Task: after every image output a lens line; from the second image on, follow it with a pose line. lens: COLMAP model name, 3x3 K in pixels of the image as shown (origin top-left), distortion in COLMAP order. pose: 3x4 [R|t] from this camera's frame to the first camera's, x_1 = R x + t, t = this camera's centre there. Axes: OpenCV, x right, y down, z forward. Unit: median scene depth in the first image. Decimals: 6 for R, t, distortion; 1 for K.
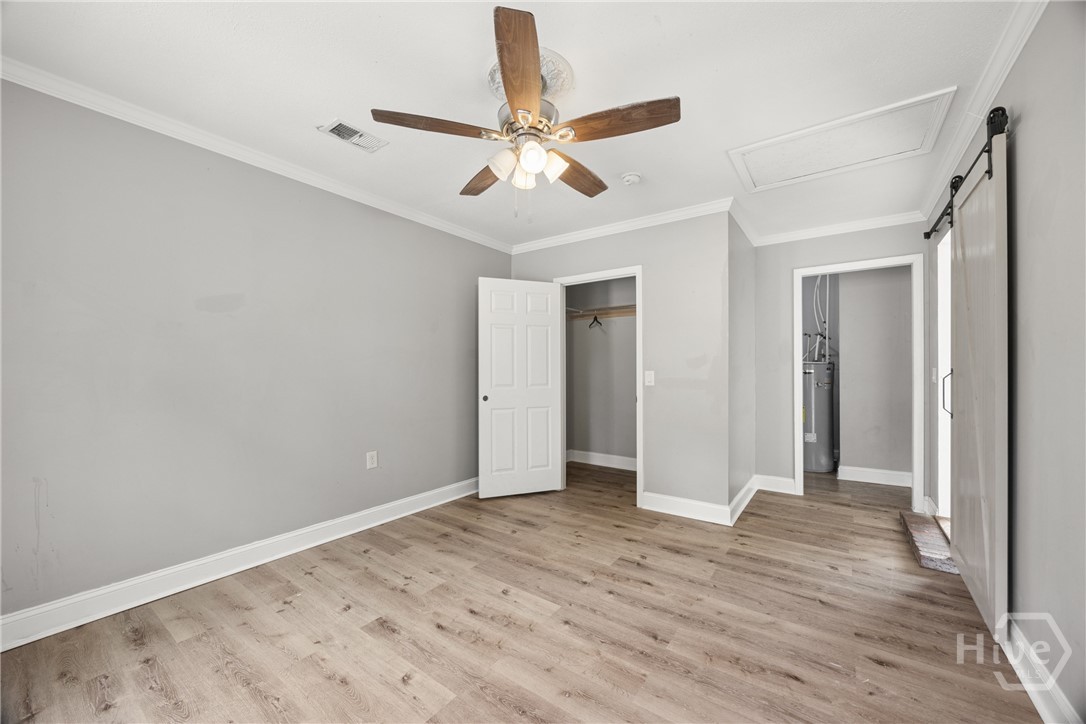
lens RADIAL K [[418.6, 0, 545.2], [0, 418.6, 360.1], [0, 0, 1]] dist [-0.001728, -0.000137]
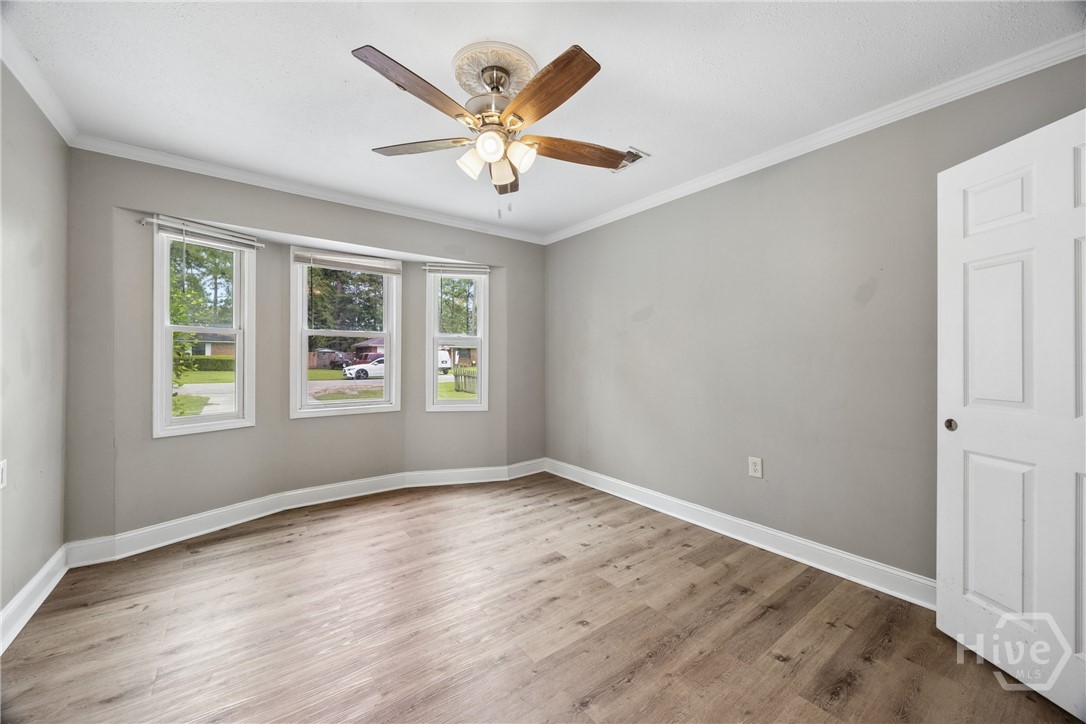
lens RADIAL K [[418.6, 0, 545.2], [0, 418.6, 360.1], [0, 0, 1]] dist [-0.001728, -0.000137]
pose [[-0.287130, -0.000193, -0.957891, 0.594463], [0.002279, 0.999997, -0.000885, 0.026580], [0.957889, -0.002437, -0.287129, 0.961421]]
